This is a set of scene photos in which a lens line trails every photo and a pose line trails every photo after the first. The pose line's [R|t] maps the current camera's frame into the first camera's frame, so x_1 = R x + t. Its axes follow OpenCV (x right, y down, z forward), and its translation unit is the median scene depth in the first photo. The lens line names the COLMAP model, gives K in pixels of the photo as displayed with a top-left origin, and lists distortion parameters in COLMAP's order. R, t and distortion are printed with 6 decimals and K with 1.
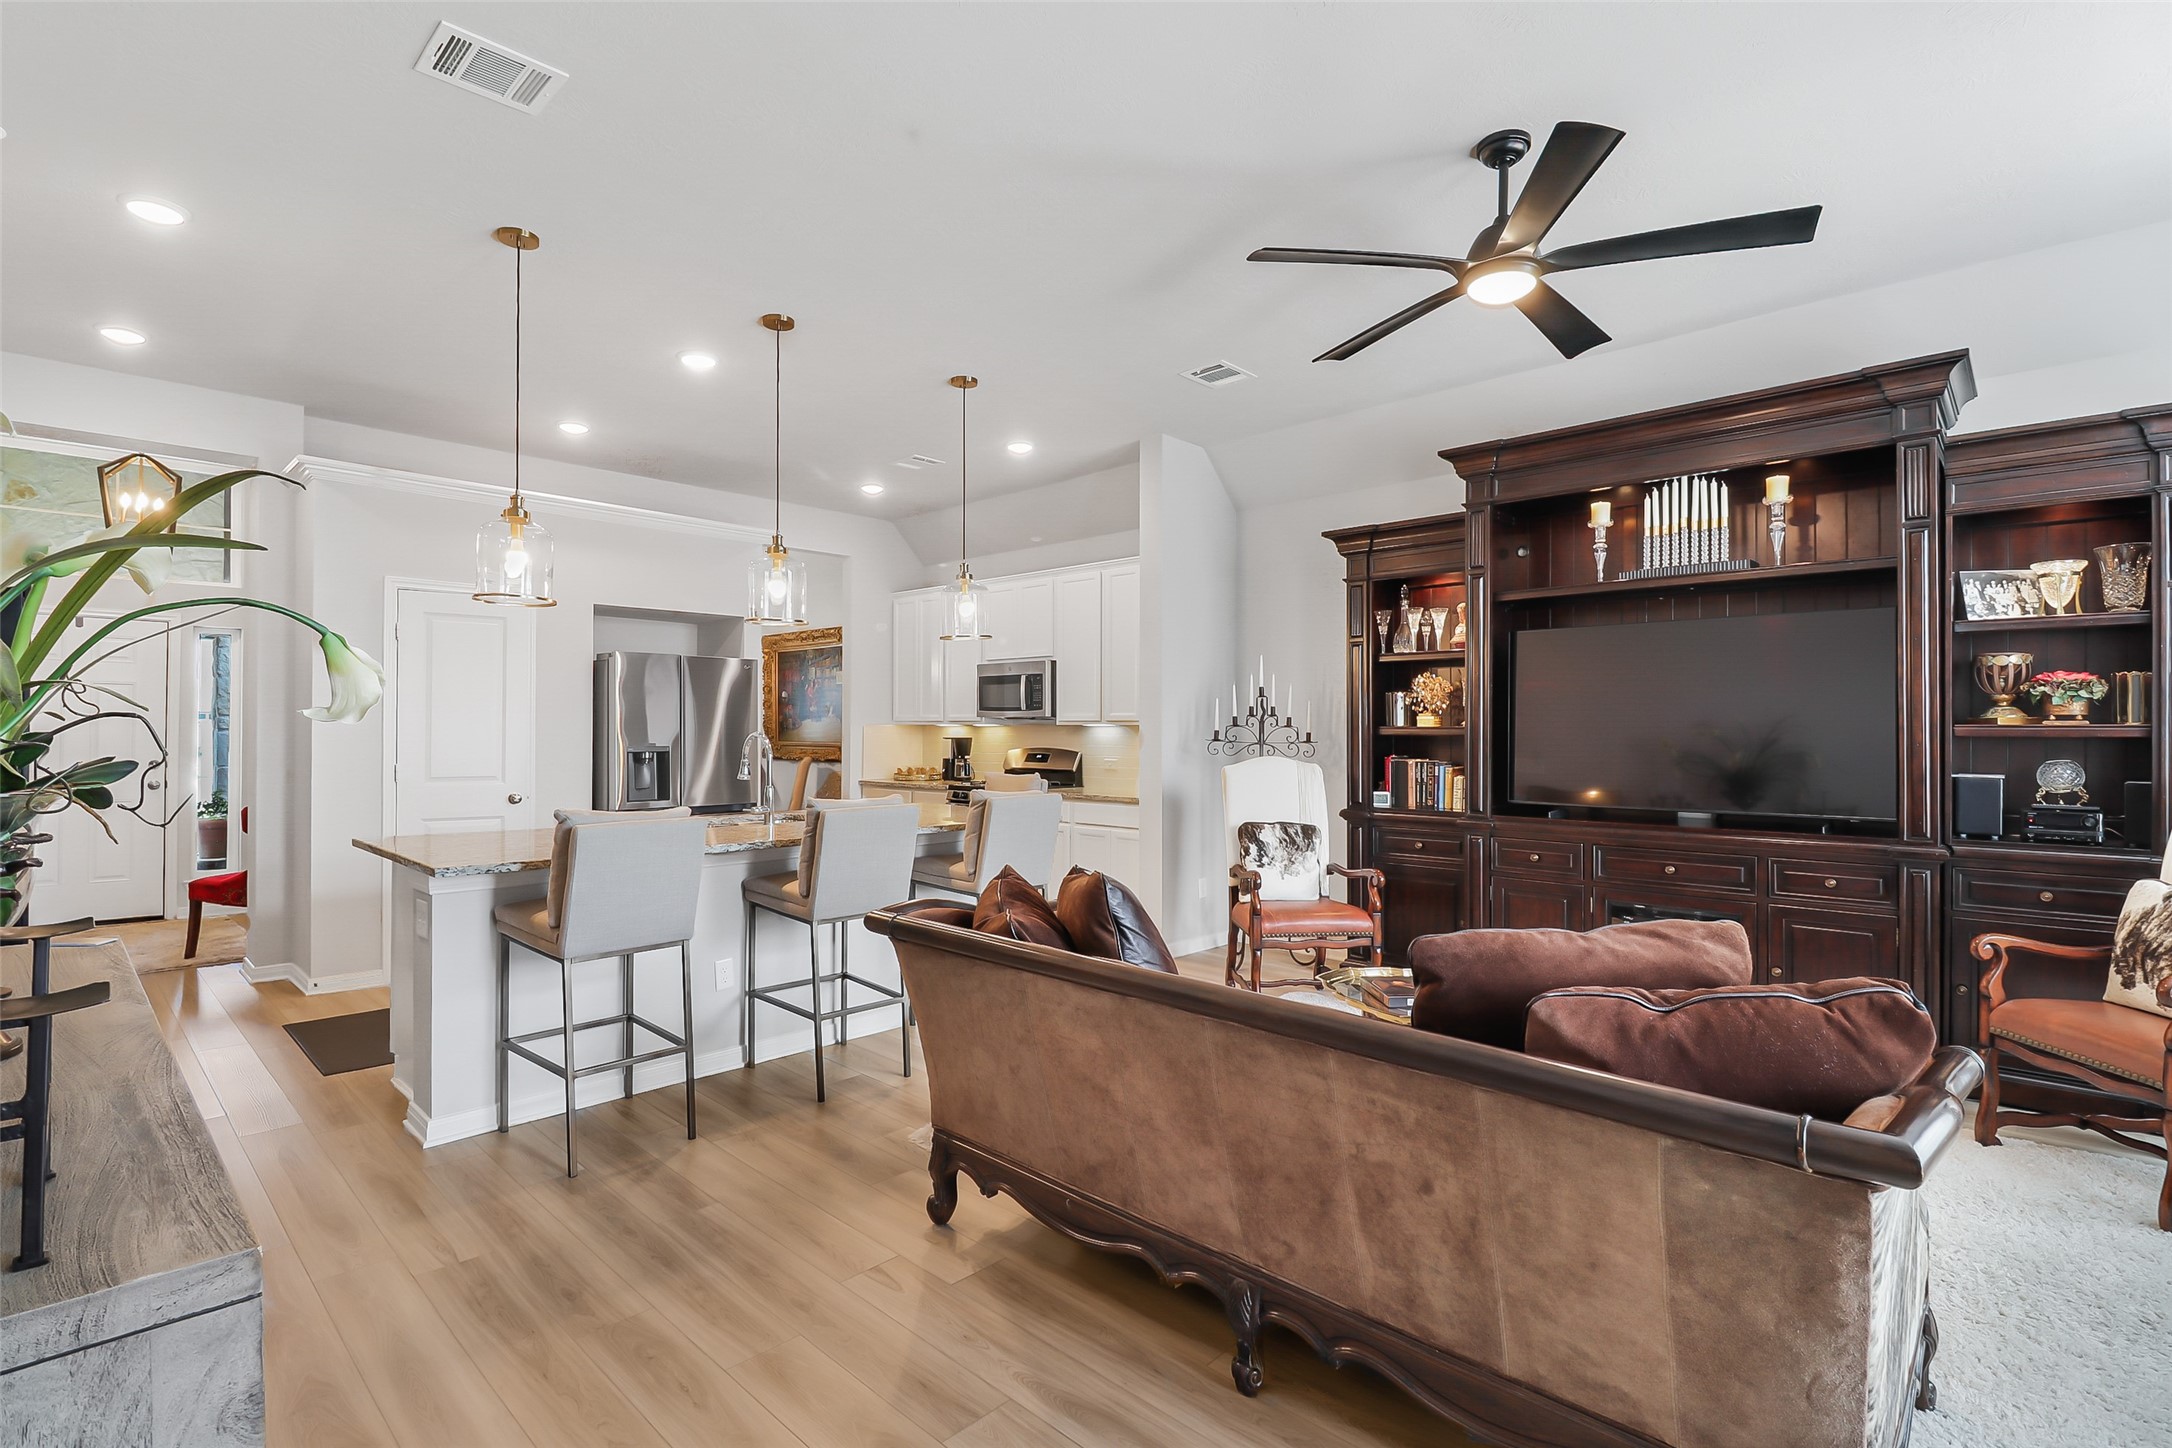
lens RADIAL K [[1028.8, 0, 1051.5], [0, 1028.8, 728.8], [0, 0, 1]] dist [-0.012916, -0.000842]
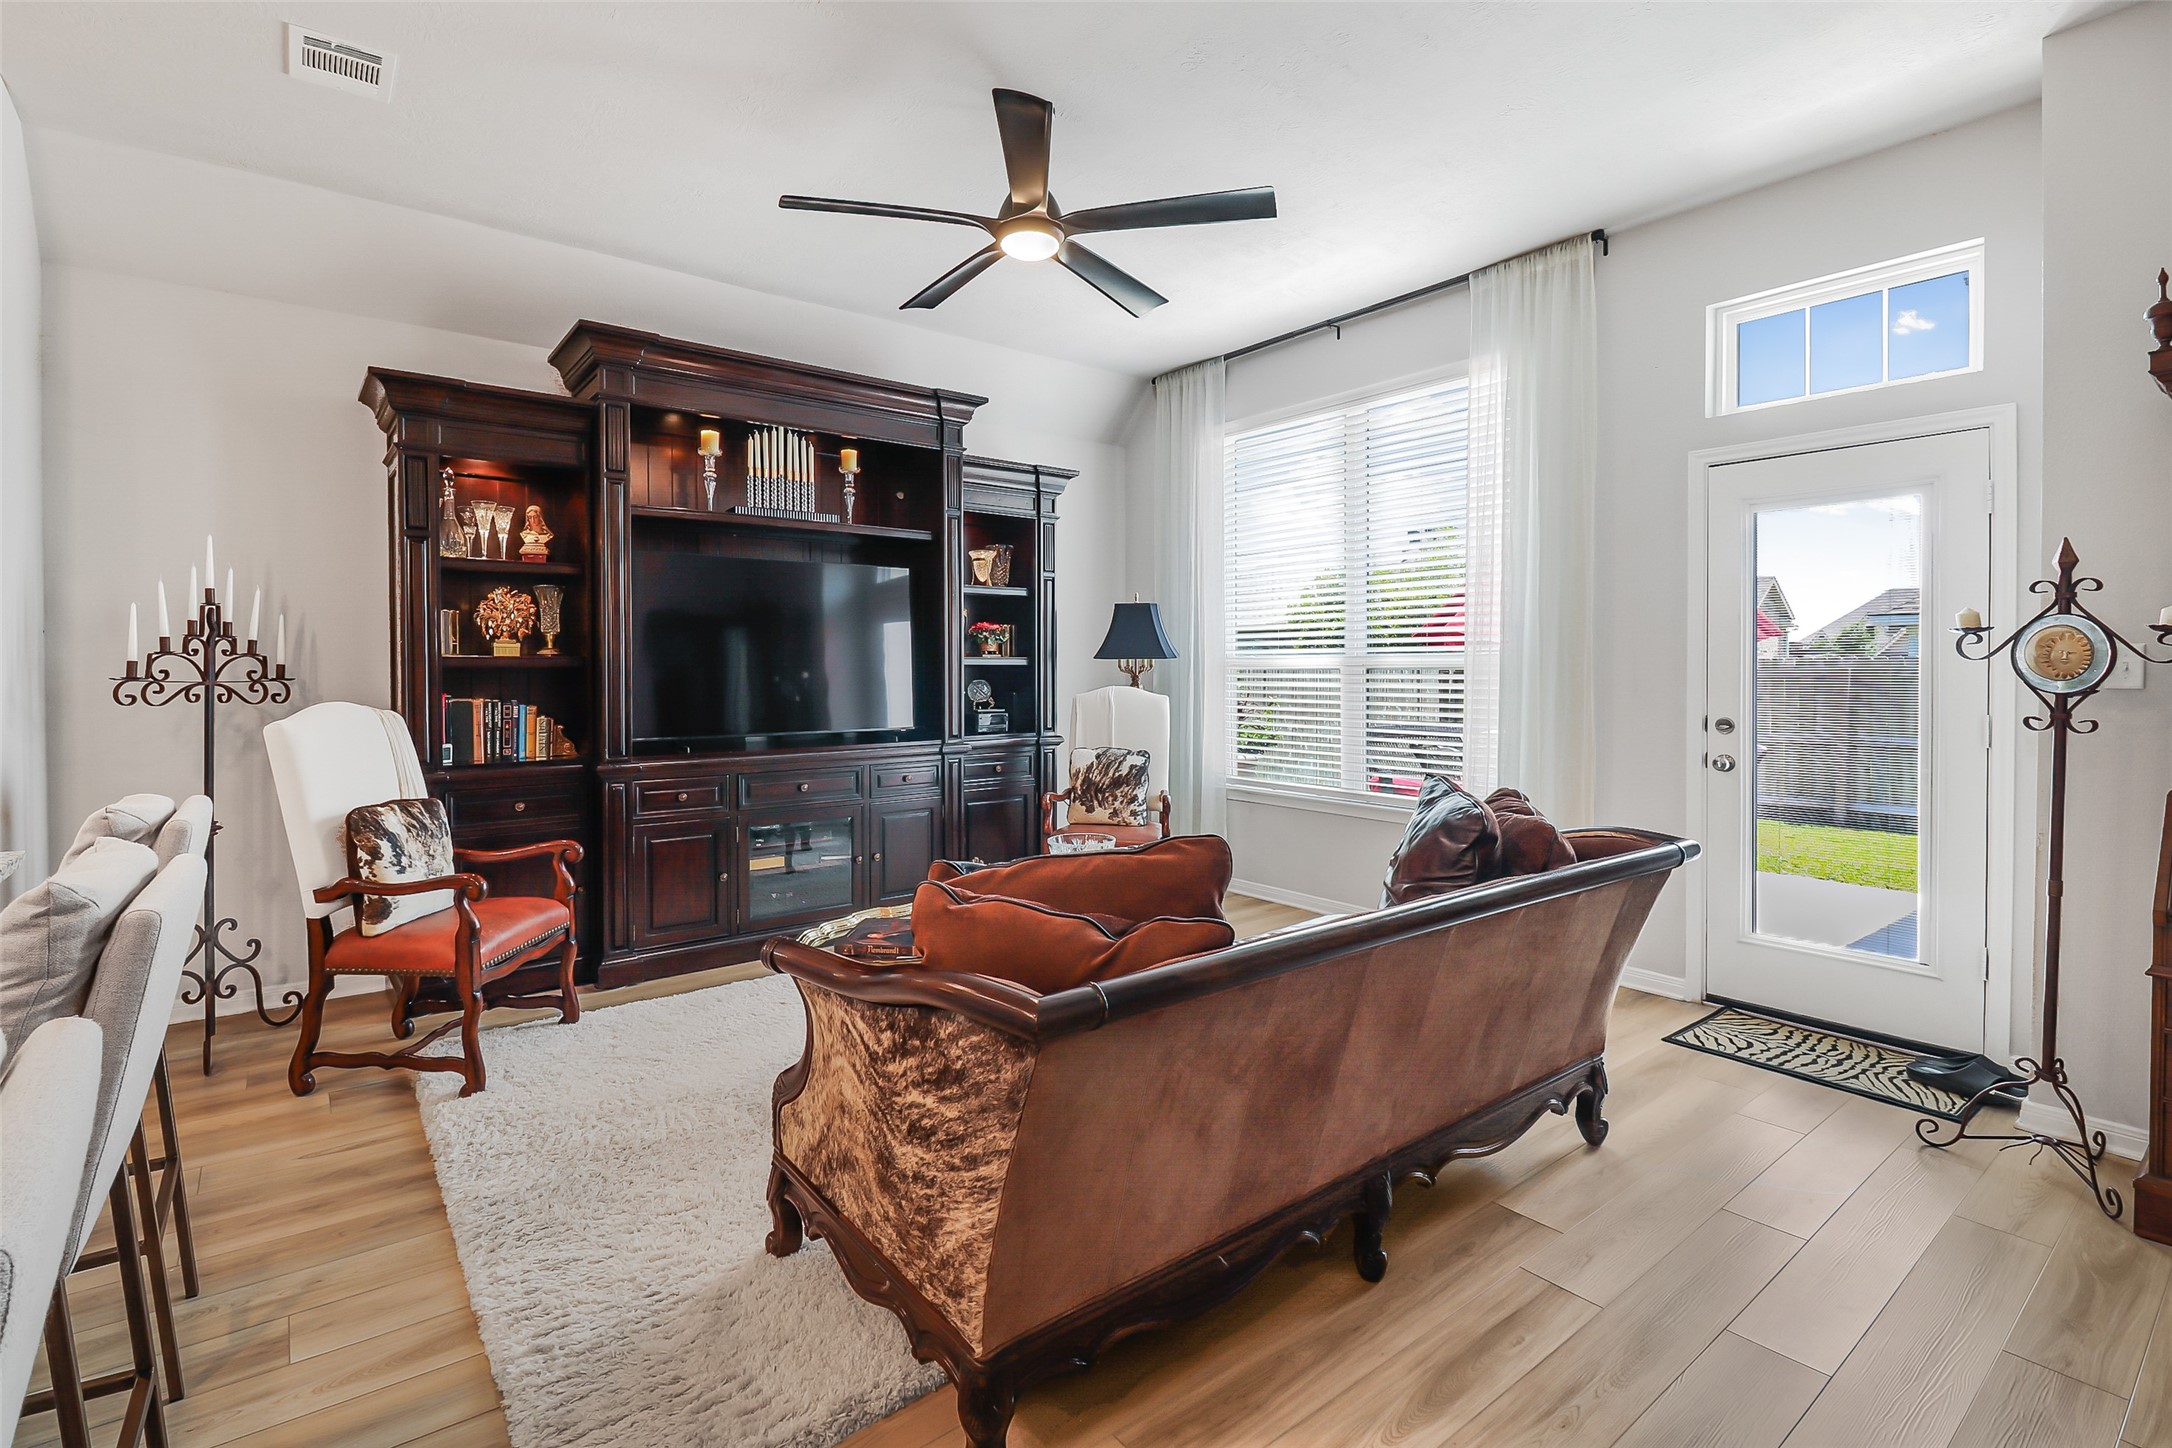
lens RADIAL K [[1003.7, 0, 1084.8], [0, 1003.7, 680.2], [0, 0, 1]] dist [0.000592, -0.000108]
pose [[0.113018, -0.018710, 0.993417, -0.377350], [-0.000711, 0.999821, 0.018912, 0.001513], [-0.993593, -0.002843, 0.112984, 0.510790]]
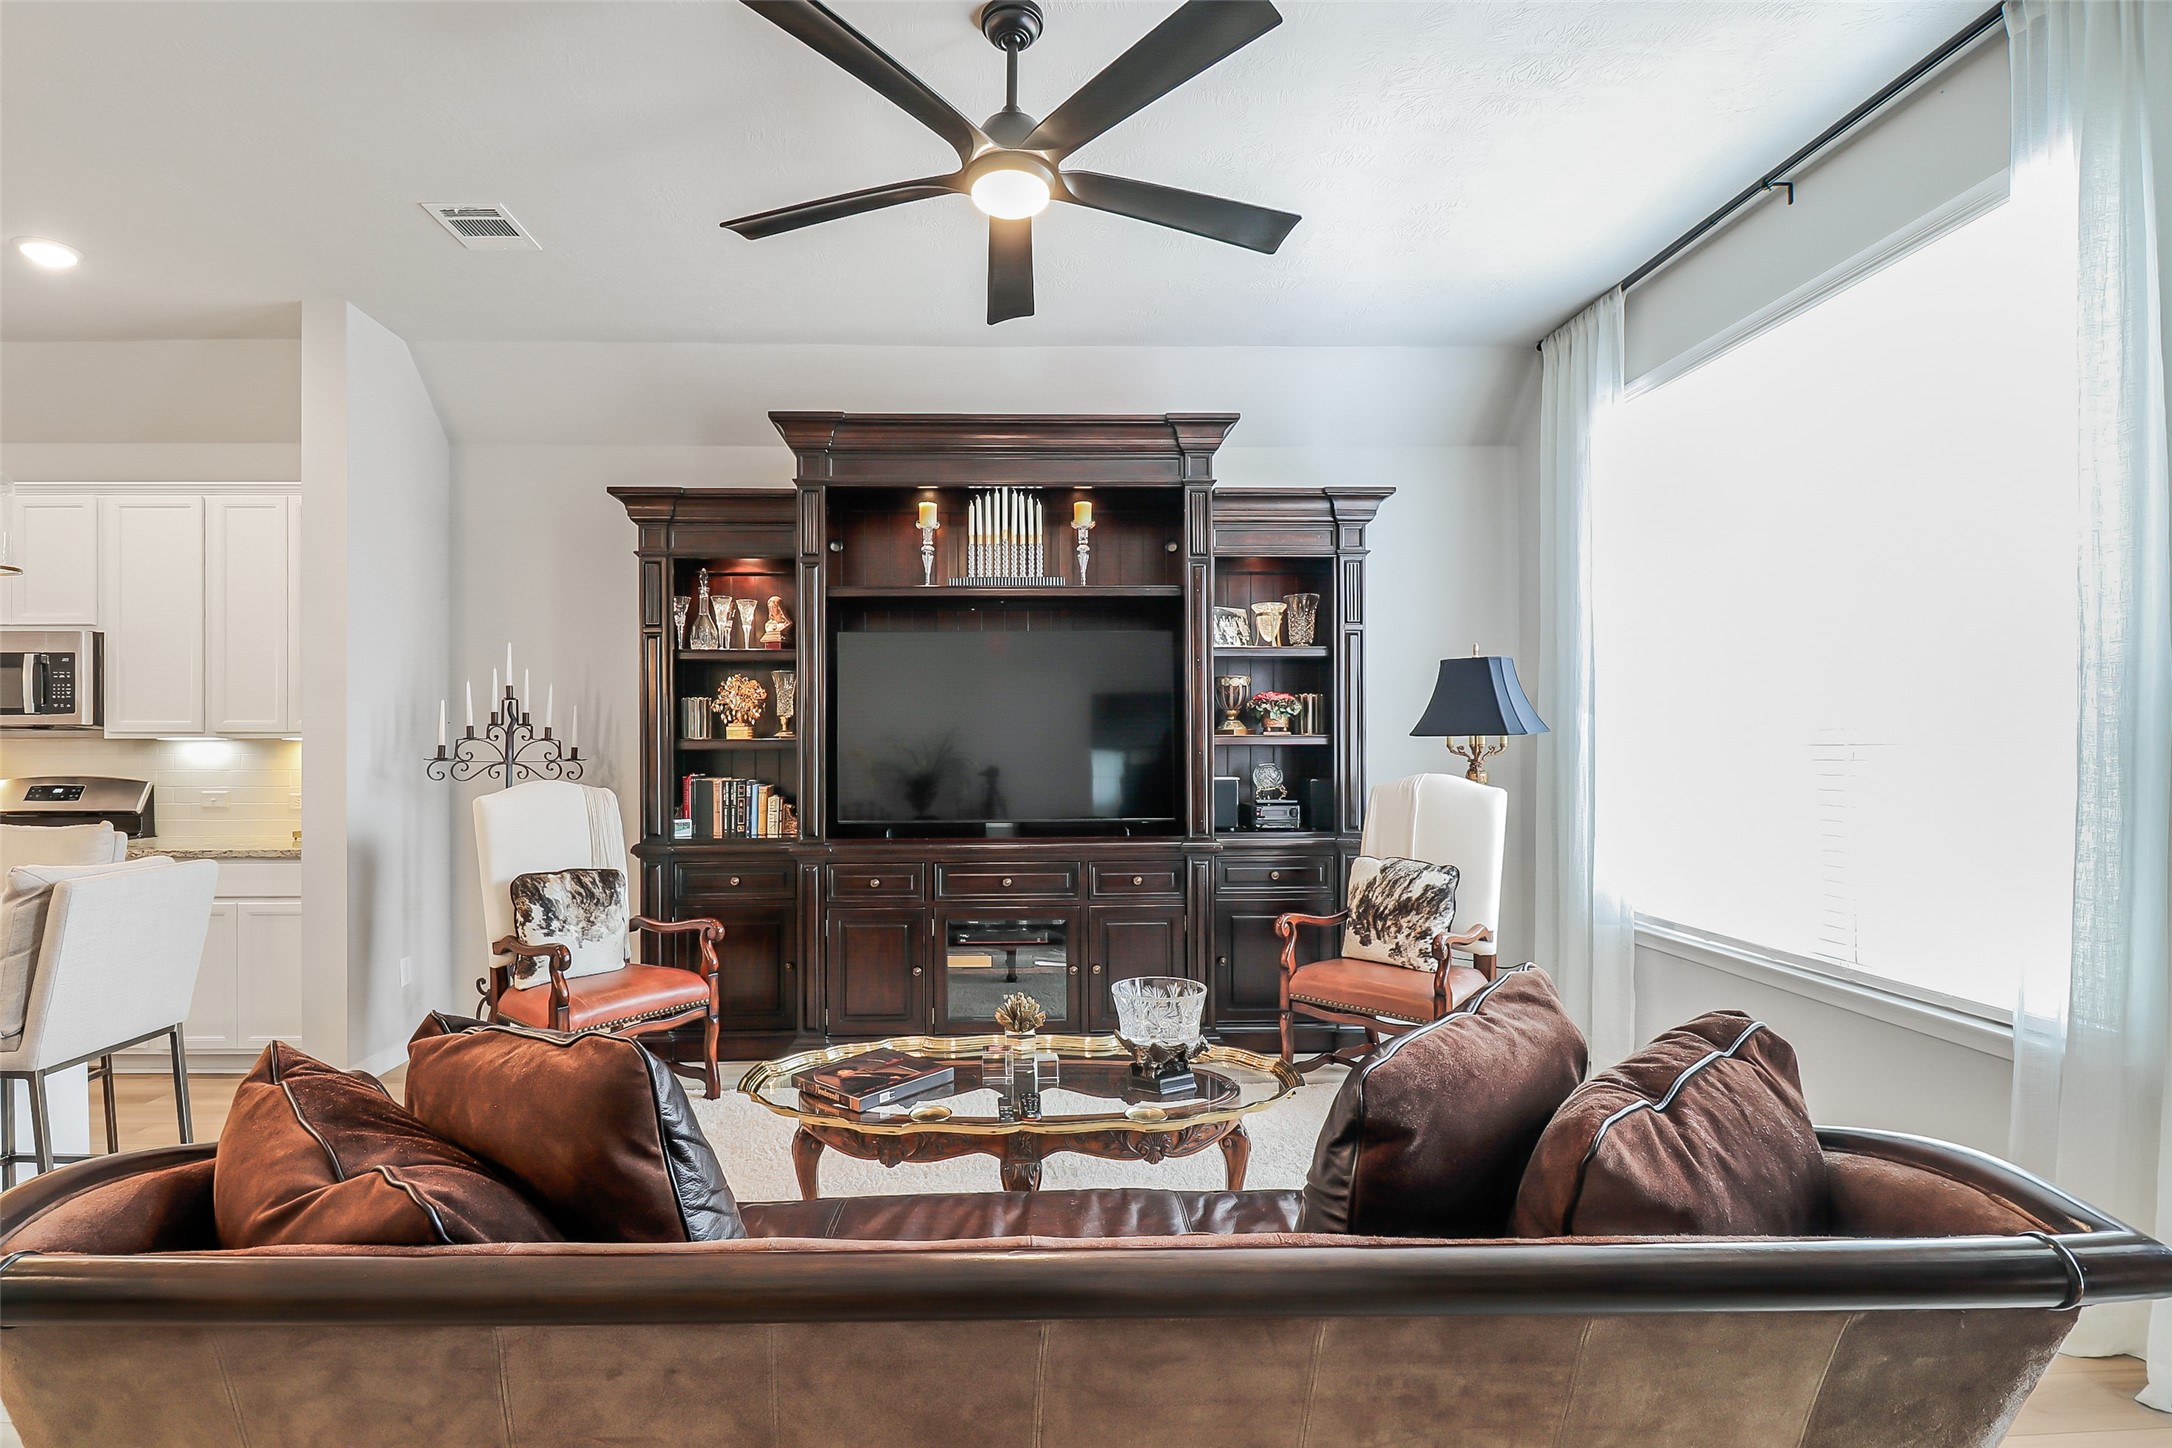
lens RADIAL K [[1022.4, 0, 1033.1], [0, 1022.4, 738.1], [0, 0, 1]] dist [0.018865, -0.023413]
pose [[0.684496, -0.002383, 0.729013, -0.087573], [0.005633, 0.999982, -0.002021, 0.000349], [-0.728995, 0.005490, 0.684497, 0.268677]]
